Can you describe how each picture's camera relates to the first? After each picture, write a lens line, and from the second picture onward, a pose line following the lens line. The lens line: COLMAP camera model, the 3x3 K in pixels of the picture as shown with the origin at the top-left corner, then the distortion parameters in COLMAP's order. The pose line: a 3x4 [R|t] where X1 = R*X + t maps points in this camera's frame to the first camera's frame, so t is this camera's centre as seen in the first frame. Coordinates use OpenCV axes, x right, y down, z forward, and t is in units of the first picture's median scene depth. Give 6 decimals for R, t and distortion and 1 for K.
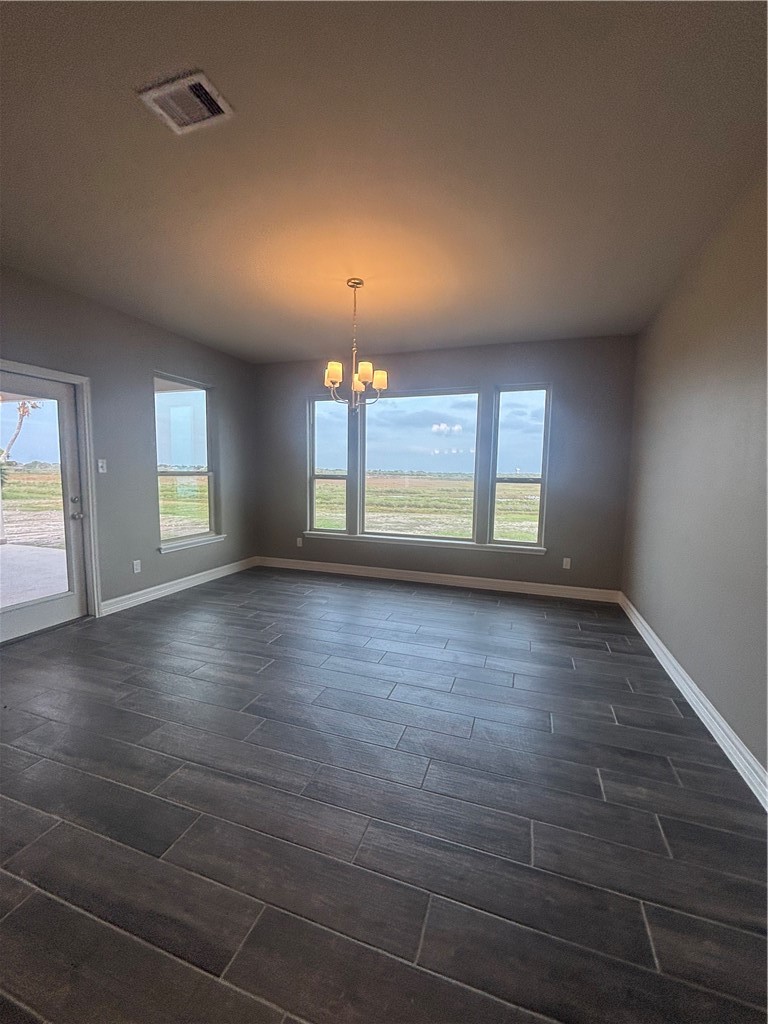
lens RADIAL K [[413.8, 0, 375.7], [0, 413.8, 512.3], [0, 0, 1]] dist [0.005544, -0.001326]
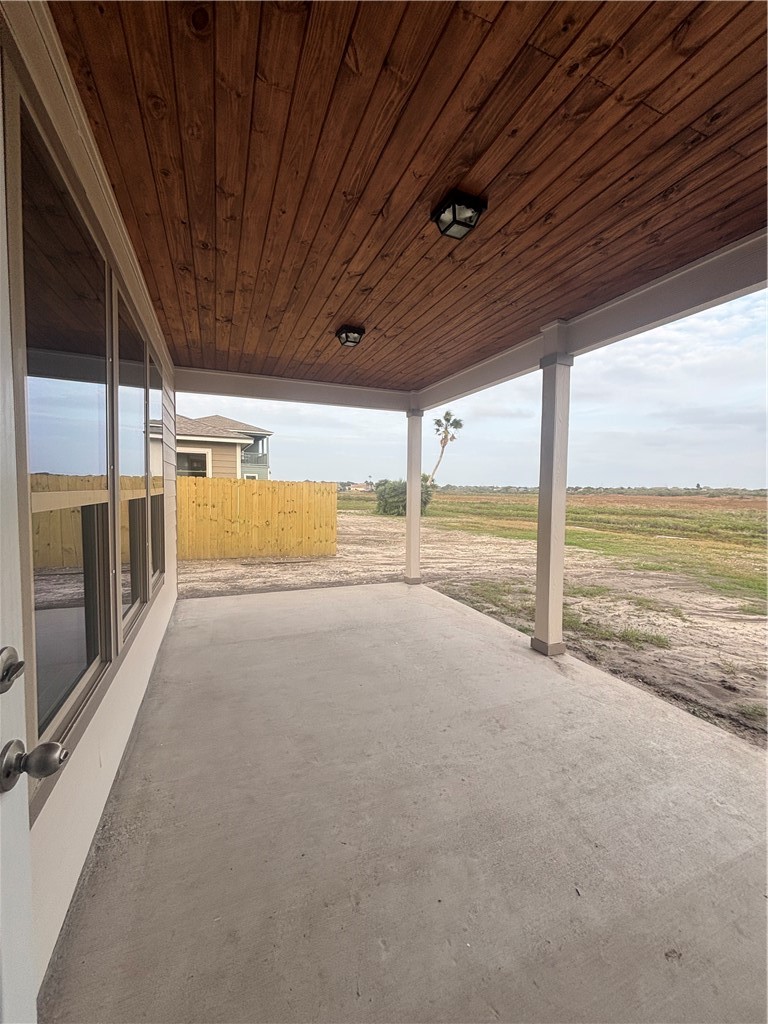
lens RADIAL K [[413.8, 0, 383.2], [0, 413.8, 510.5], [0, 0, 1]] dist [0.005544, -0.001326]
pose [[0.667426, 0.040052, -0.743598, -0.098377], [-0.082718, 0.996360, -0.020579, -0.014123], [0.740068, 0.075244, 0.668310, 0.113856]]
